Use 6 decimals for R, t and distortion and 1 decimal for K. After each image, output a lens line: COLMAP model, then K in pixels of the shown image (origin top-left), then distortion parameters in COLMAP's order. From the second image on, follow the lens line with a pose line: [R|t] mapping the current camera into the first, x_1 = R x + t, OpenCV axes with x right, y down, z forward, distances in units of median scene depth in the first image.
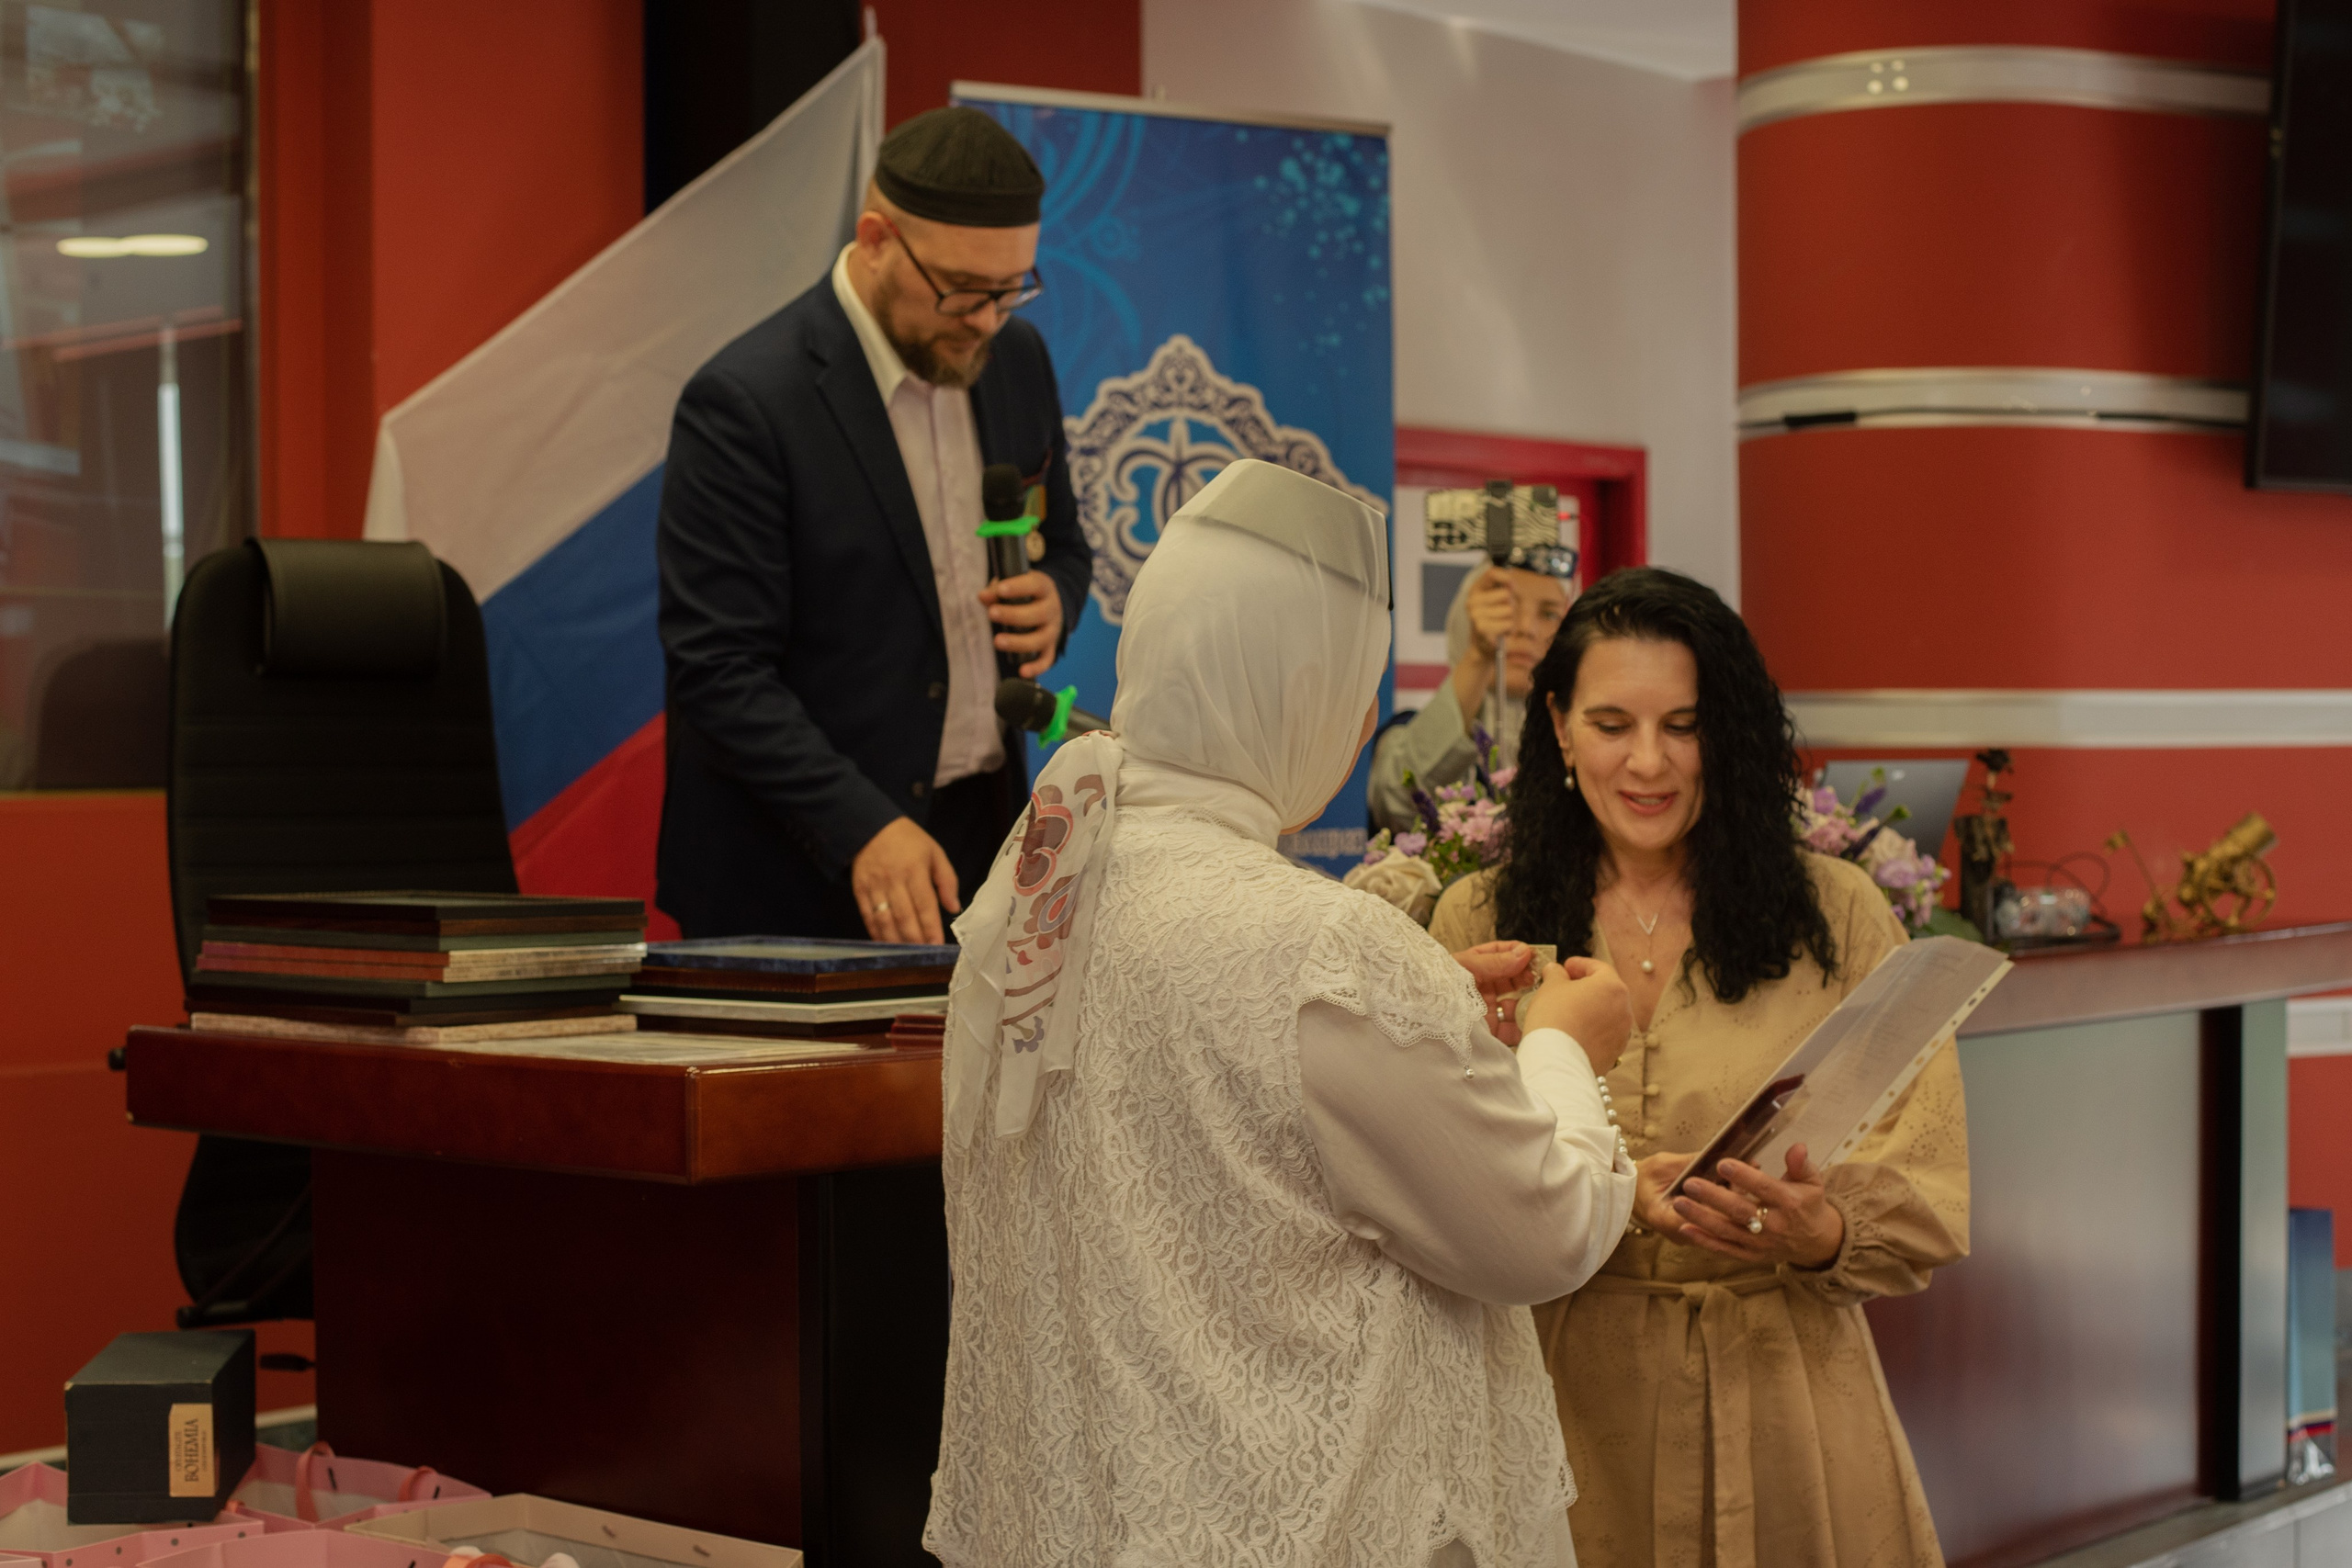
lens RADIAL K [[3794.8, 0, 1176.0], [0, 3794.8, 784.0], [0, 0, 1]] dist [-0.120405, 0.131359]
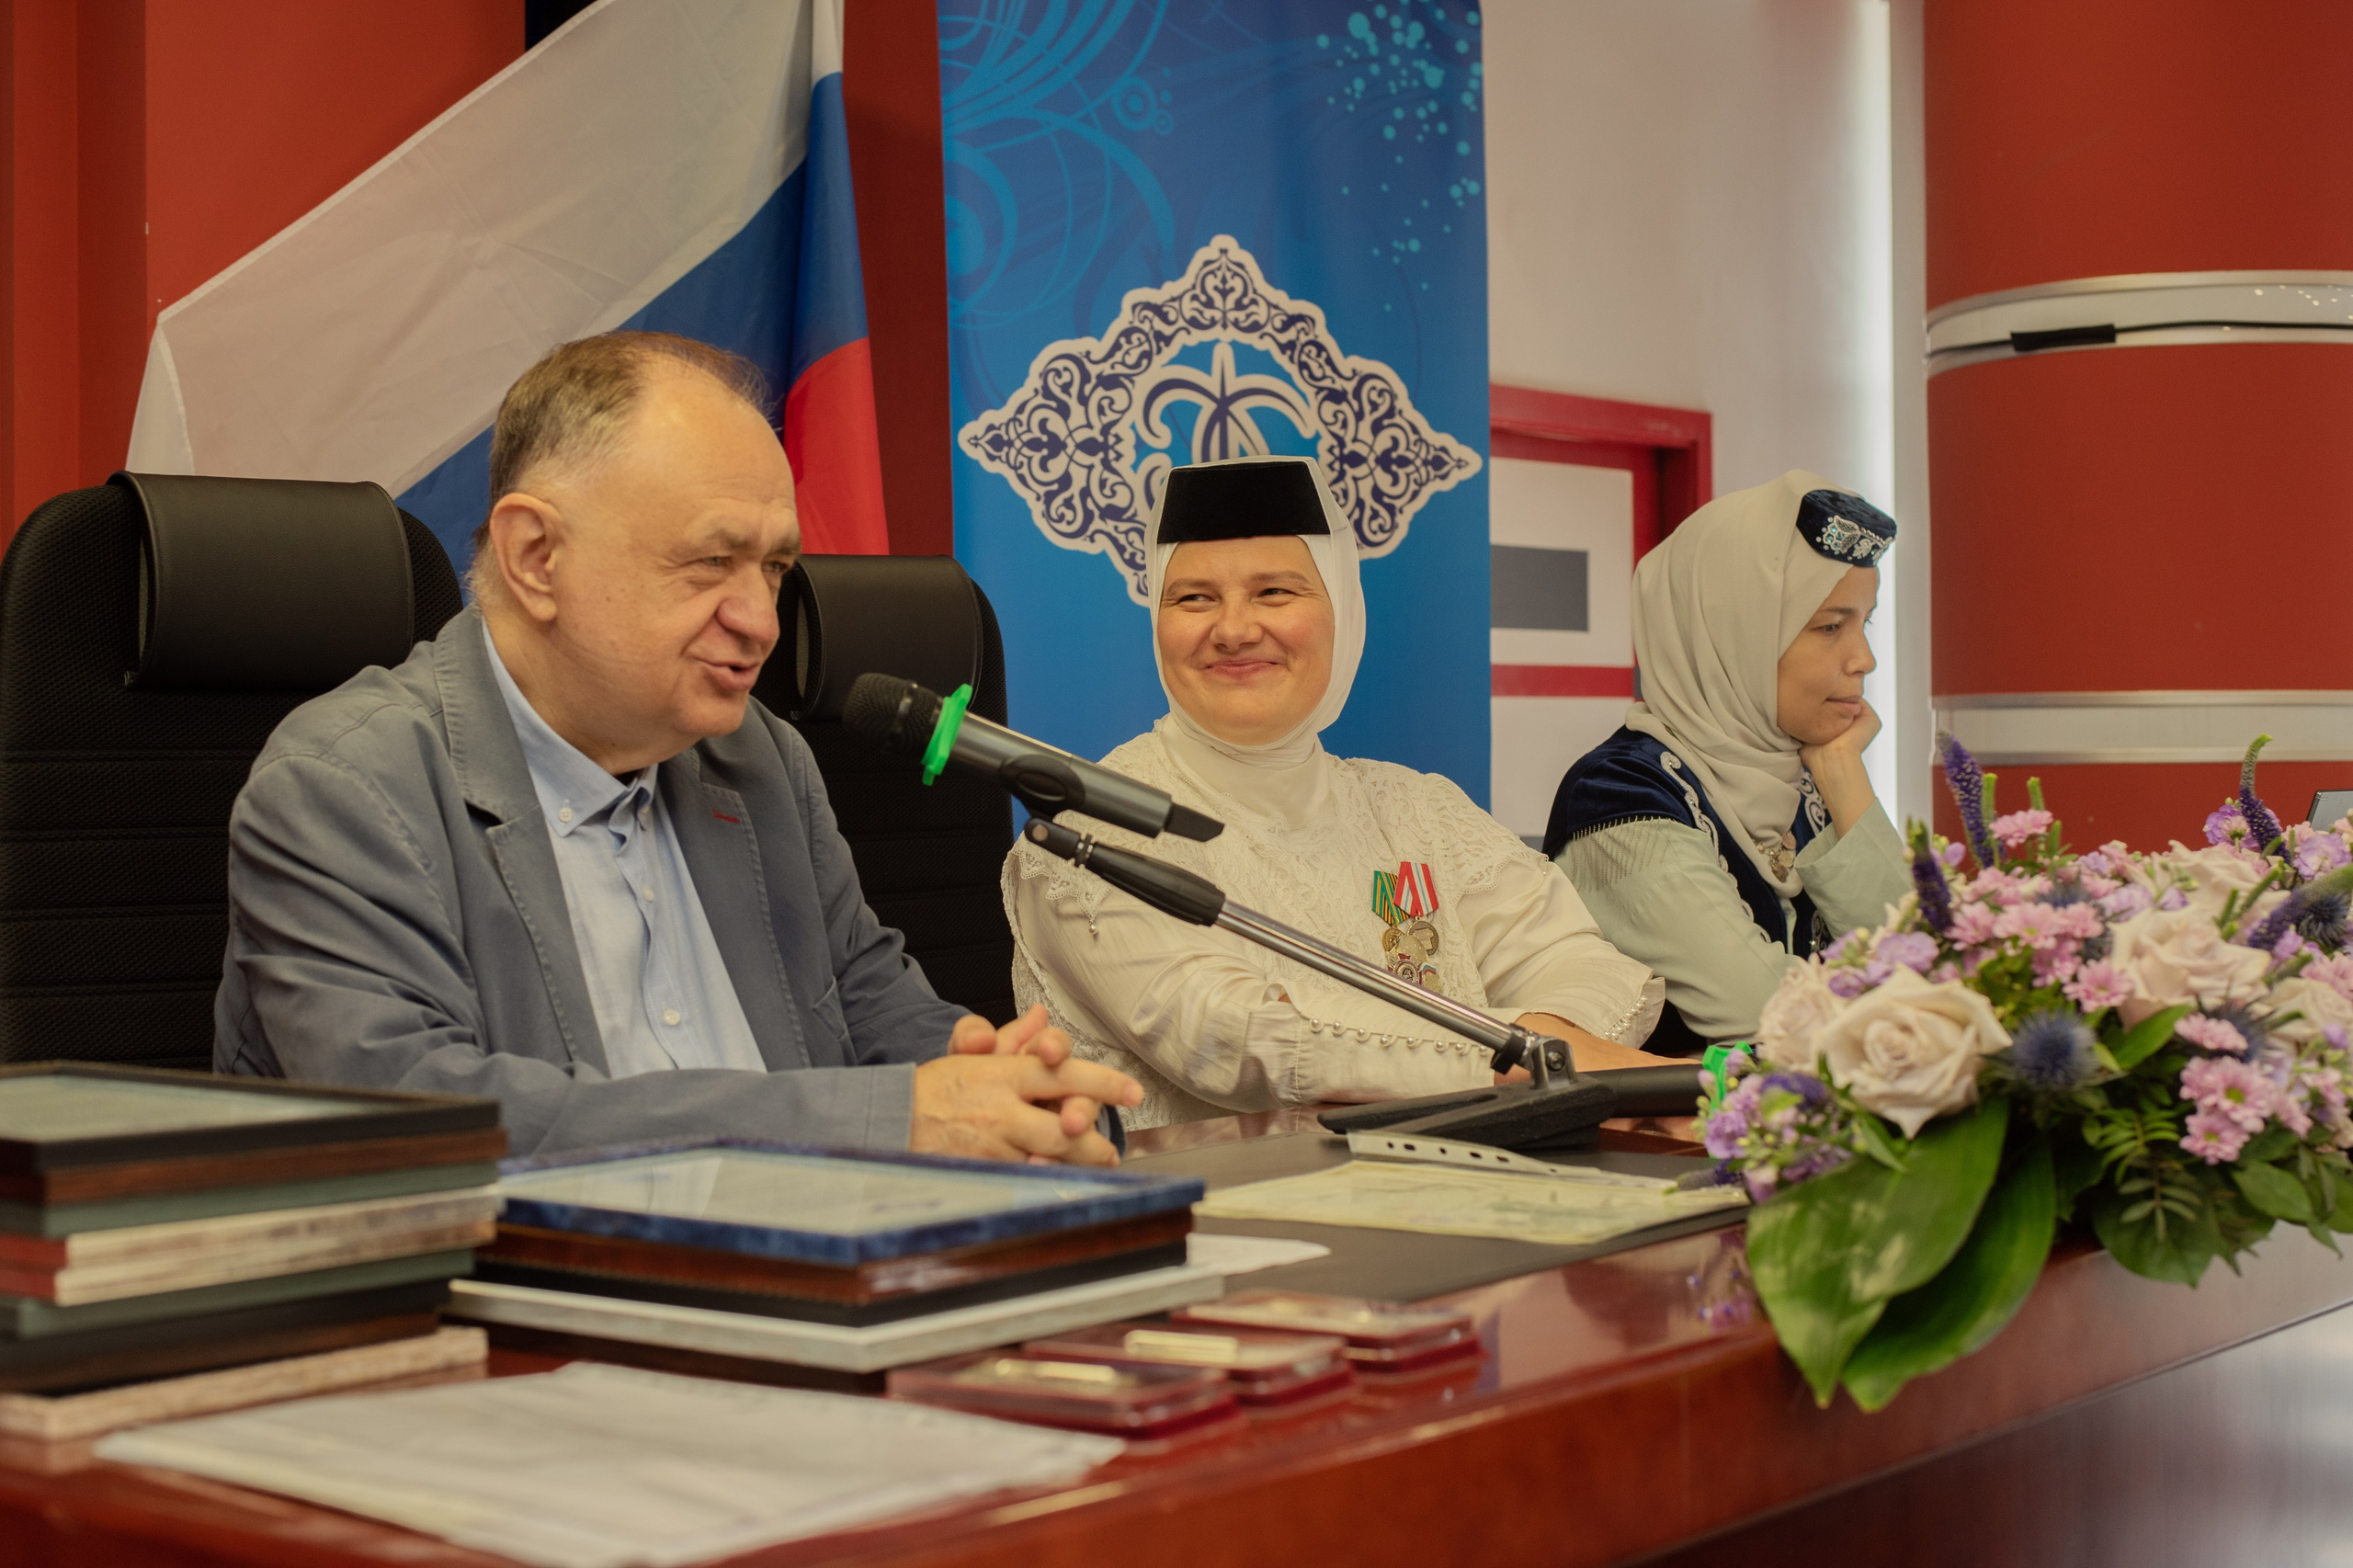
lens RADIAL K [[3511.4, 0, 1245.8], [0, 3511.4, 784.4], [0, 0, 1]] dist [-0.167333, 0.714542]
pose [[0.998263, -0.005762, 0.058631, -0.037268], [0.005864, 0.999982, -0.001572, -0.004970], [-0.058621, 0.001913, 0.998278, 0.289428]]
